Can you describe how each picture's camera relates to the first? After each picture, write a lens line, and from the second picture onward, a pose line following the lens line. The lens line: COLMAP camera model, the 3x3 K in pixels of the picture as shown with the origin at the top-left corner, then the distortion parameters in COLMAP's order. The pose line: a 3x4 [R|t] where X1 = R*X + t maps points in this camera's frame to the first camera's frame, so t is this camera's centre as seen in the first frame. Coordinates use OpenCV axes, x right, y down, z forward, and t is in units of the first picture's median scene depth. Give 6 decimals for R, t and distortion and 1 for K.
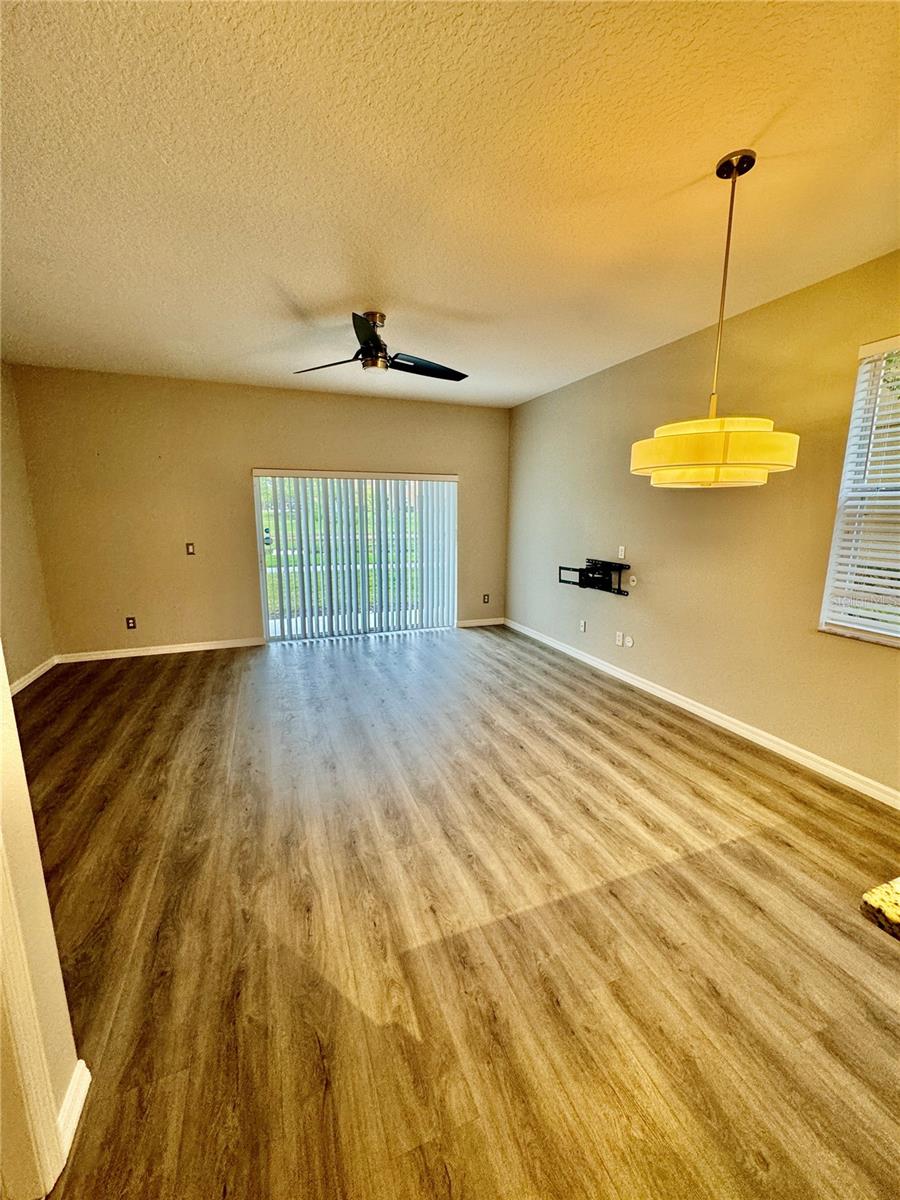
lens RADIAL K [[478.9, 0, 452.5], [0, 478.9, 602.6], [0, 0, 1]] dist [-0.000907, -0.000033]
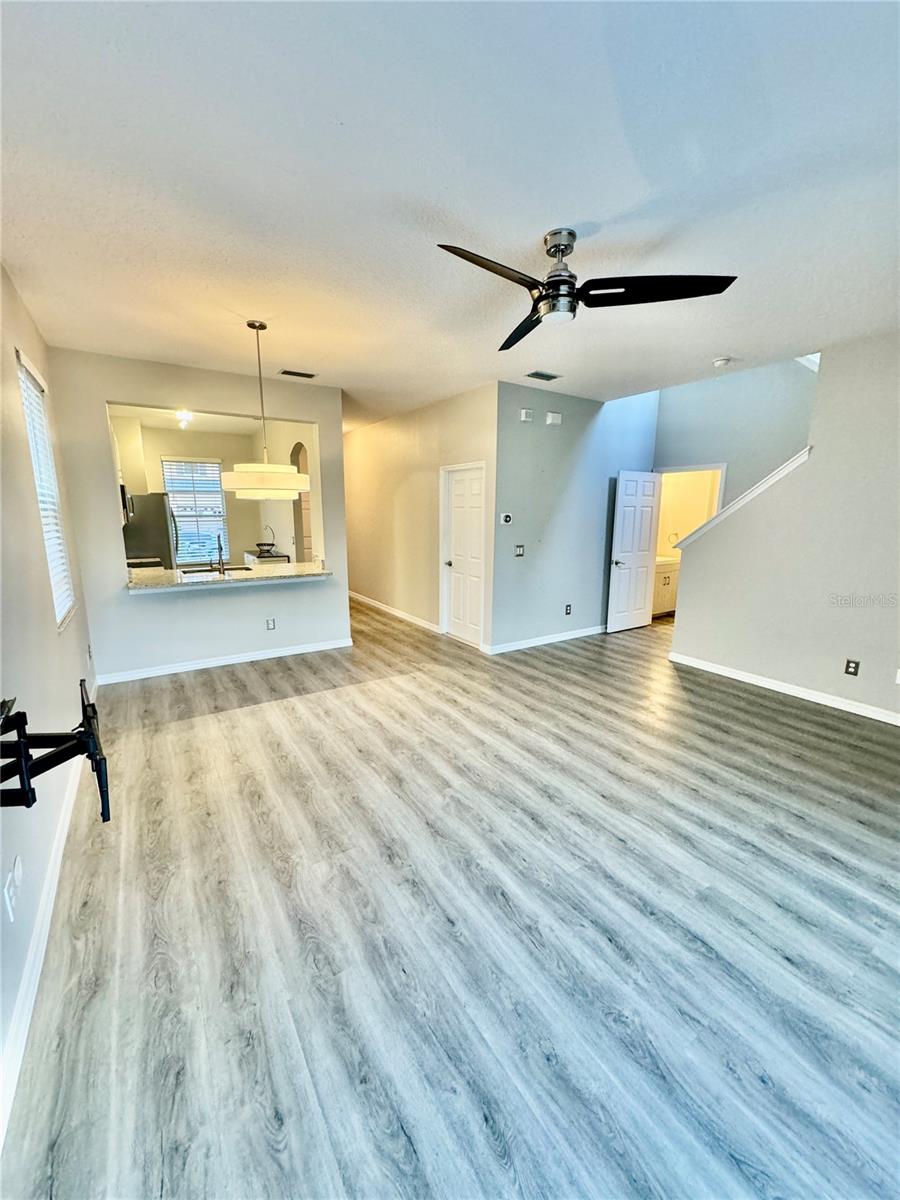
lens RADIAL K [[476.9, 0, 454.9], [0, 476.9, 599.1], [0, 0, 1]] dist [-0.000665, 0.000137]
pose [[-0.977336, 0.029232, -0.209668, 0.194709], [-0.049853, 0.930786, 0.362148, -0.472844], [0.205743, 0.364393, -0.908233, 2.371398]]
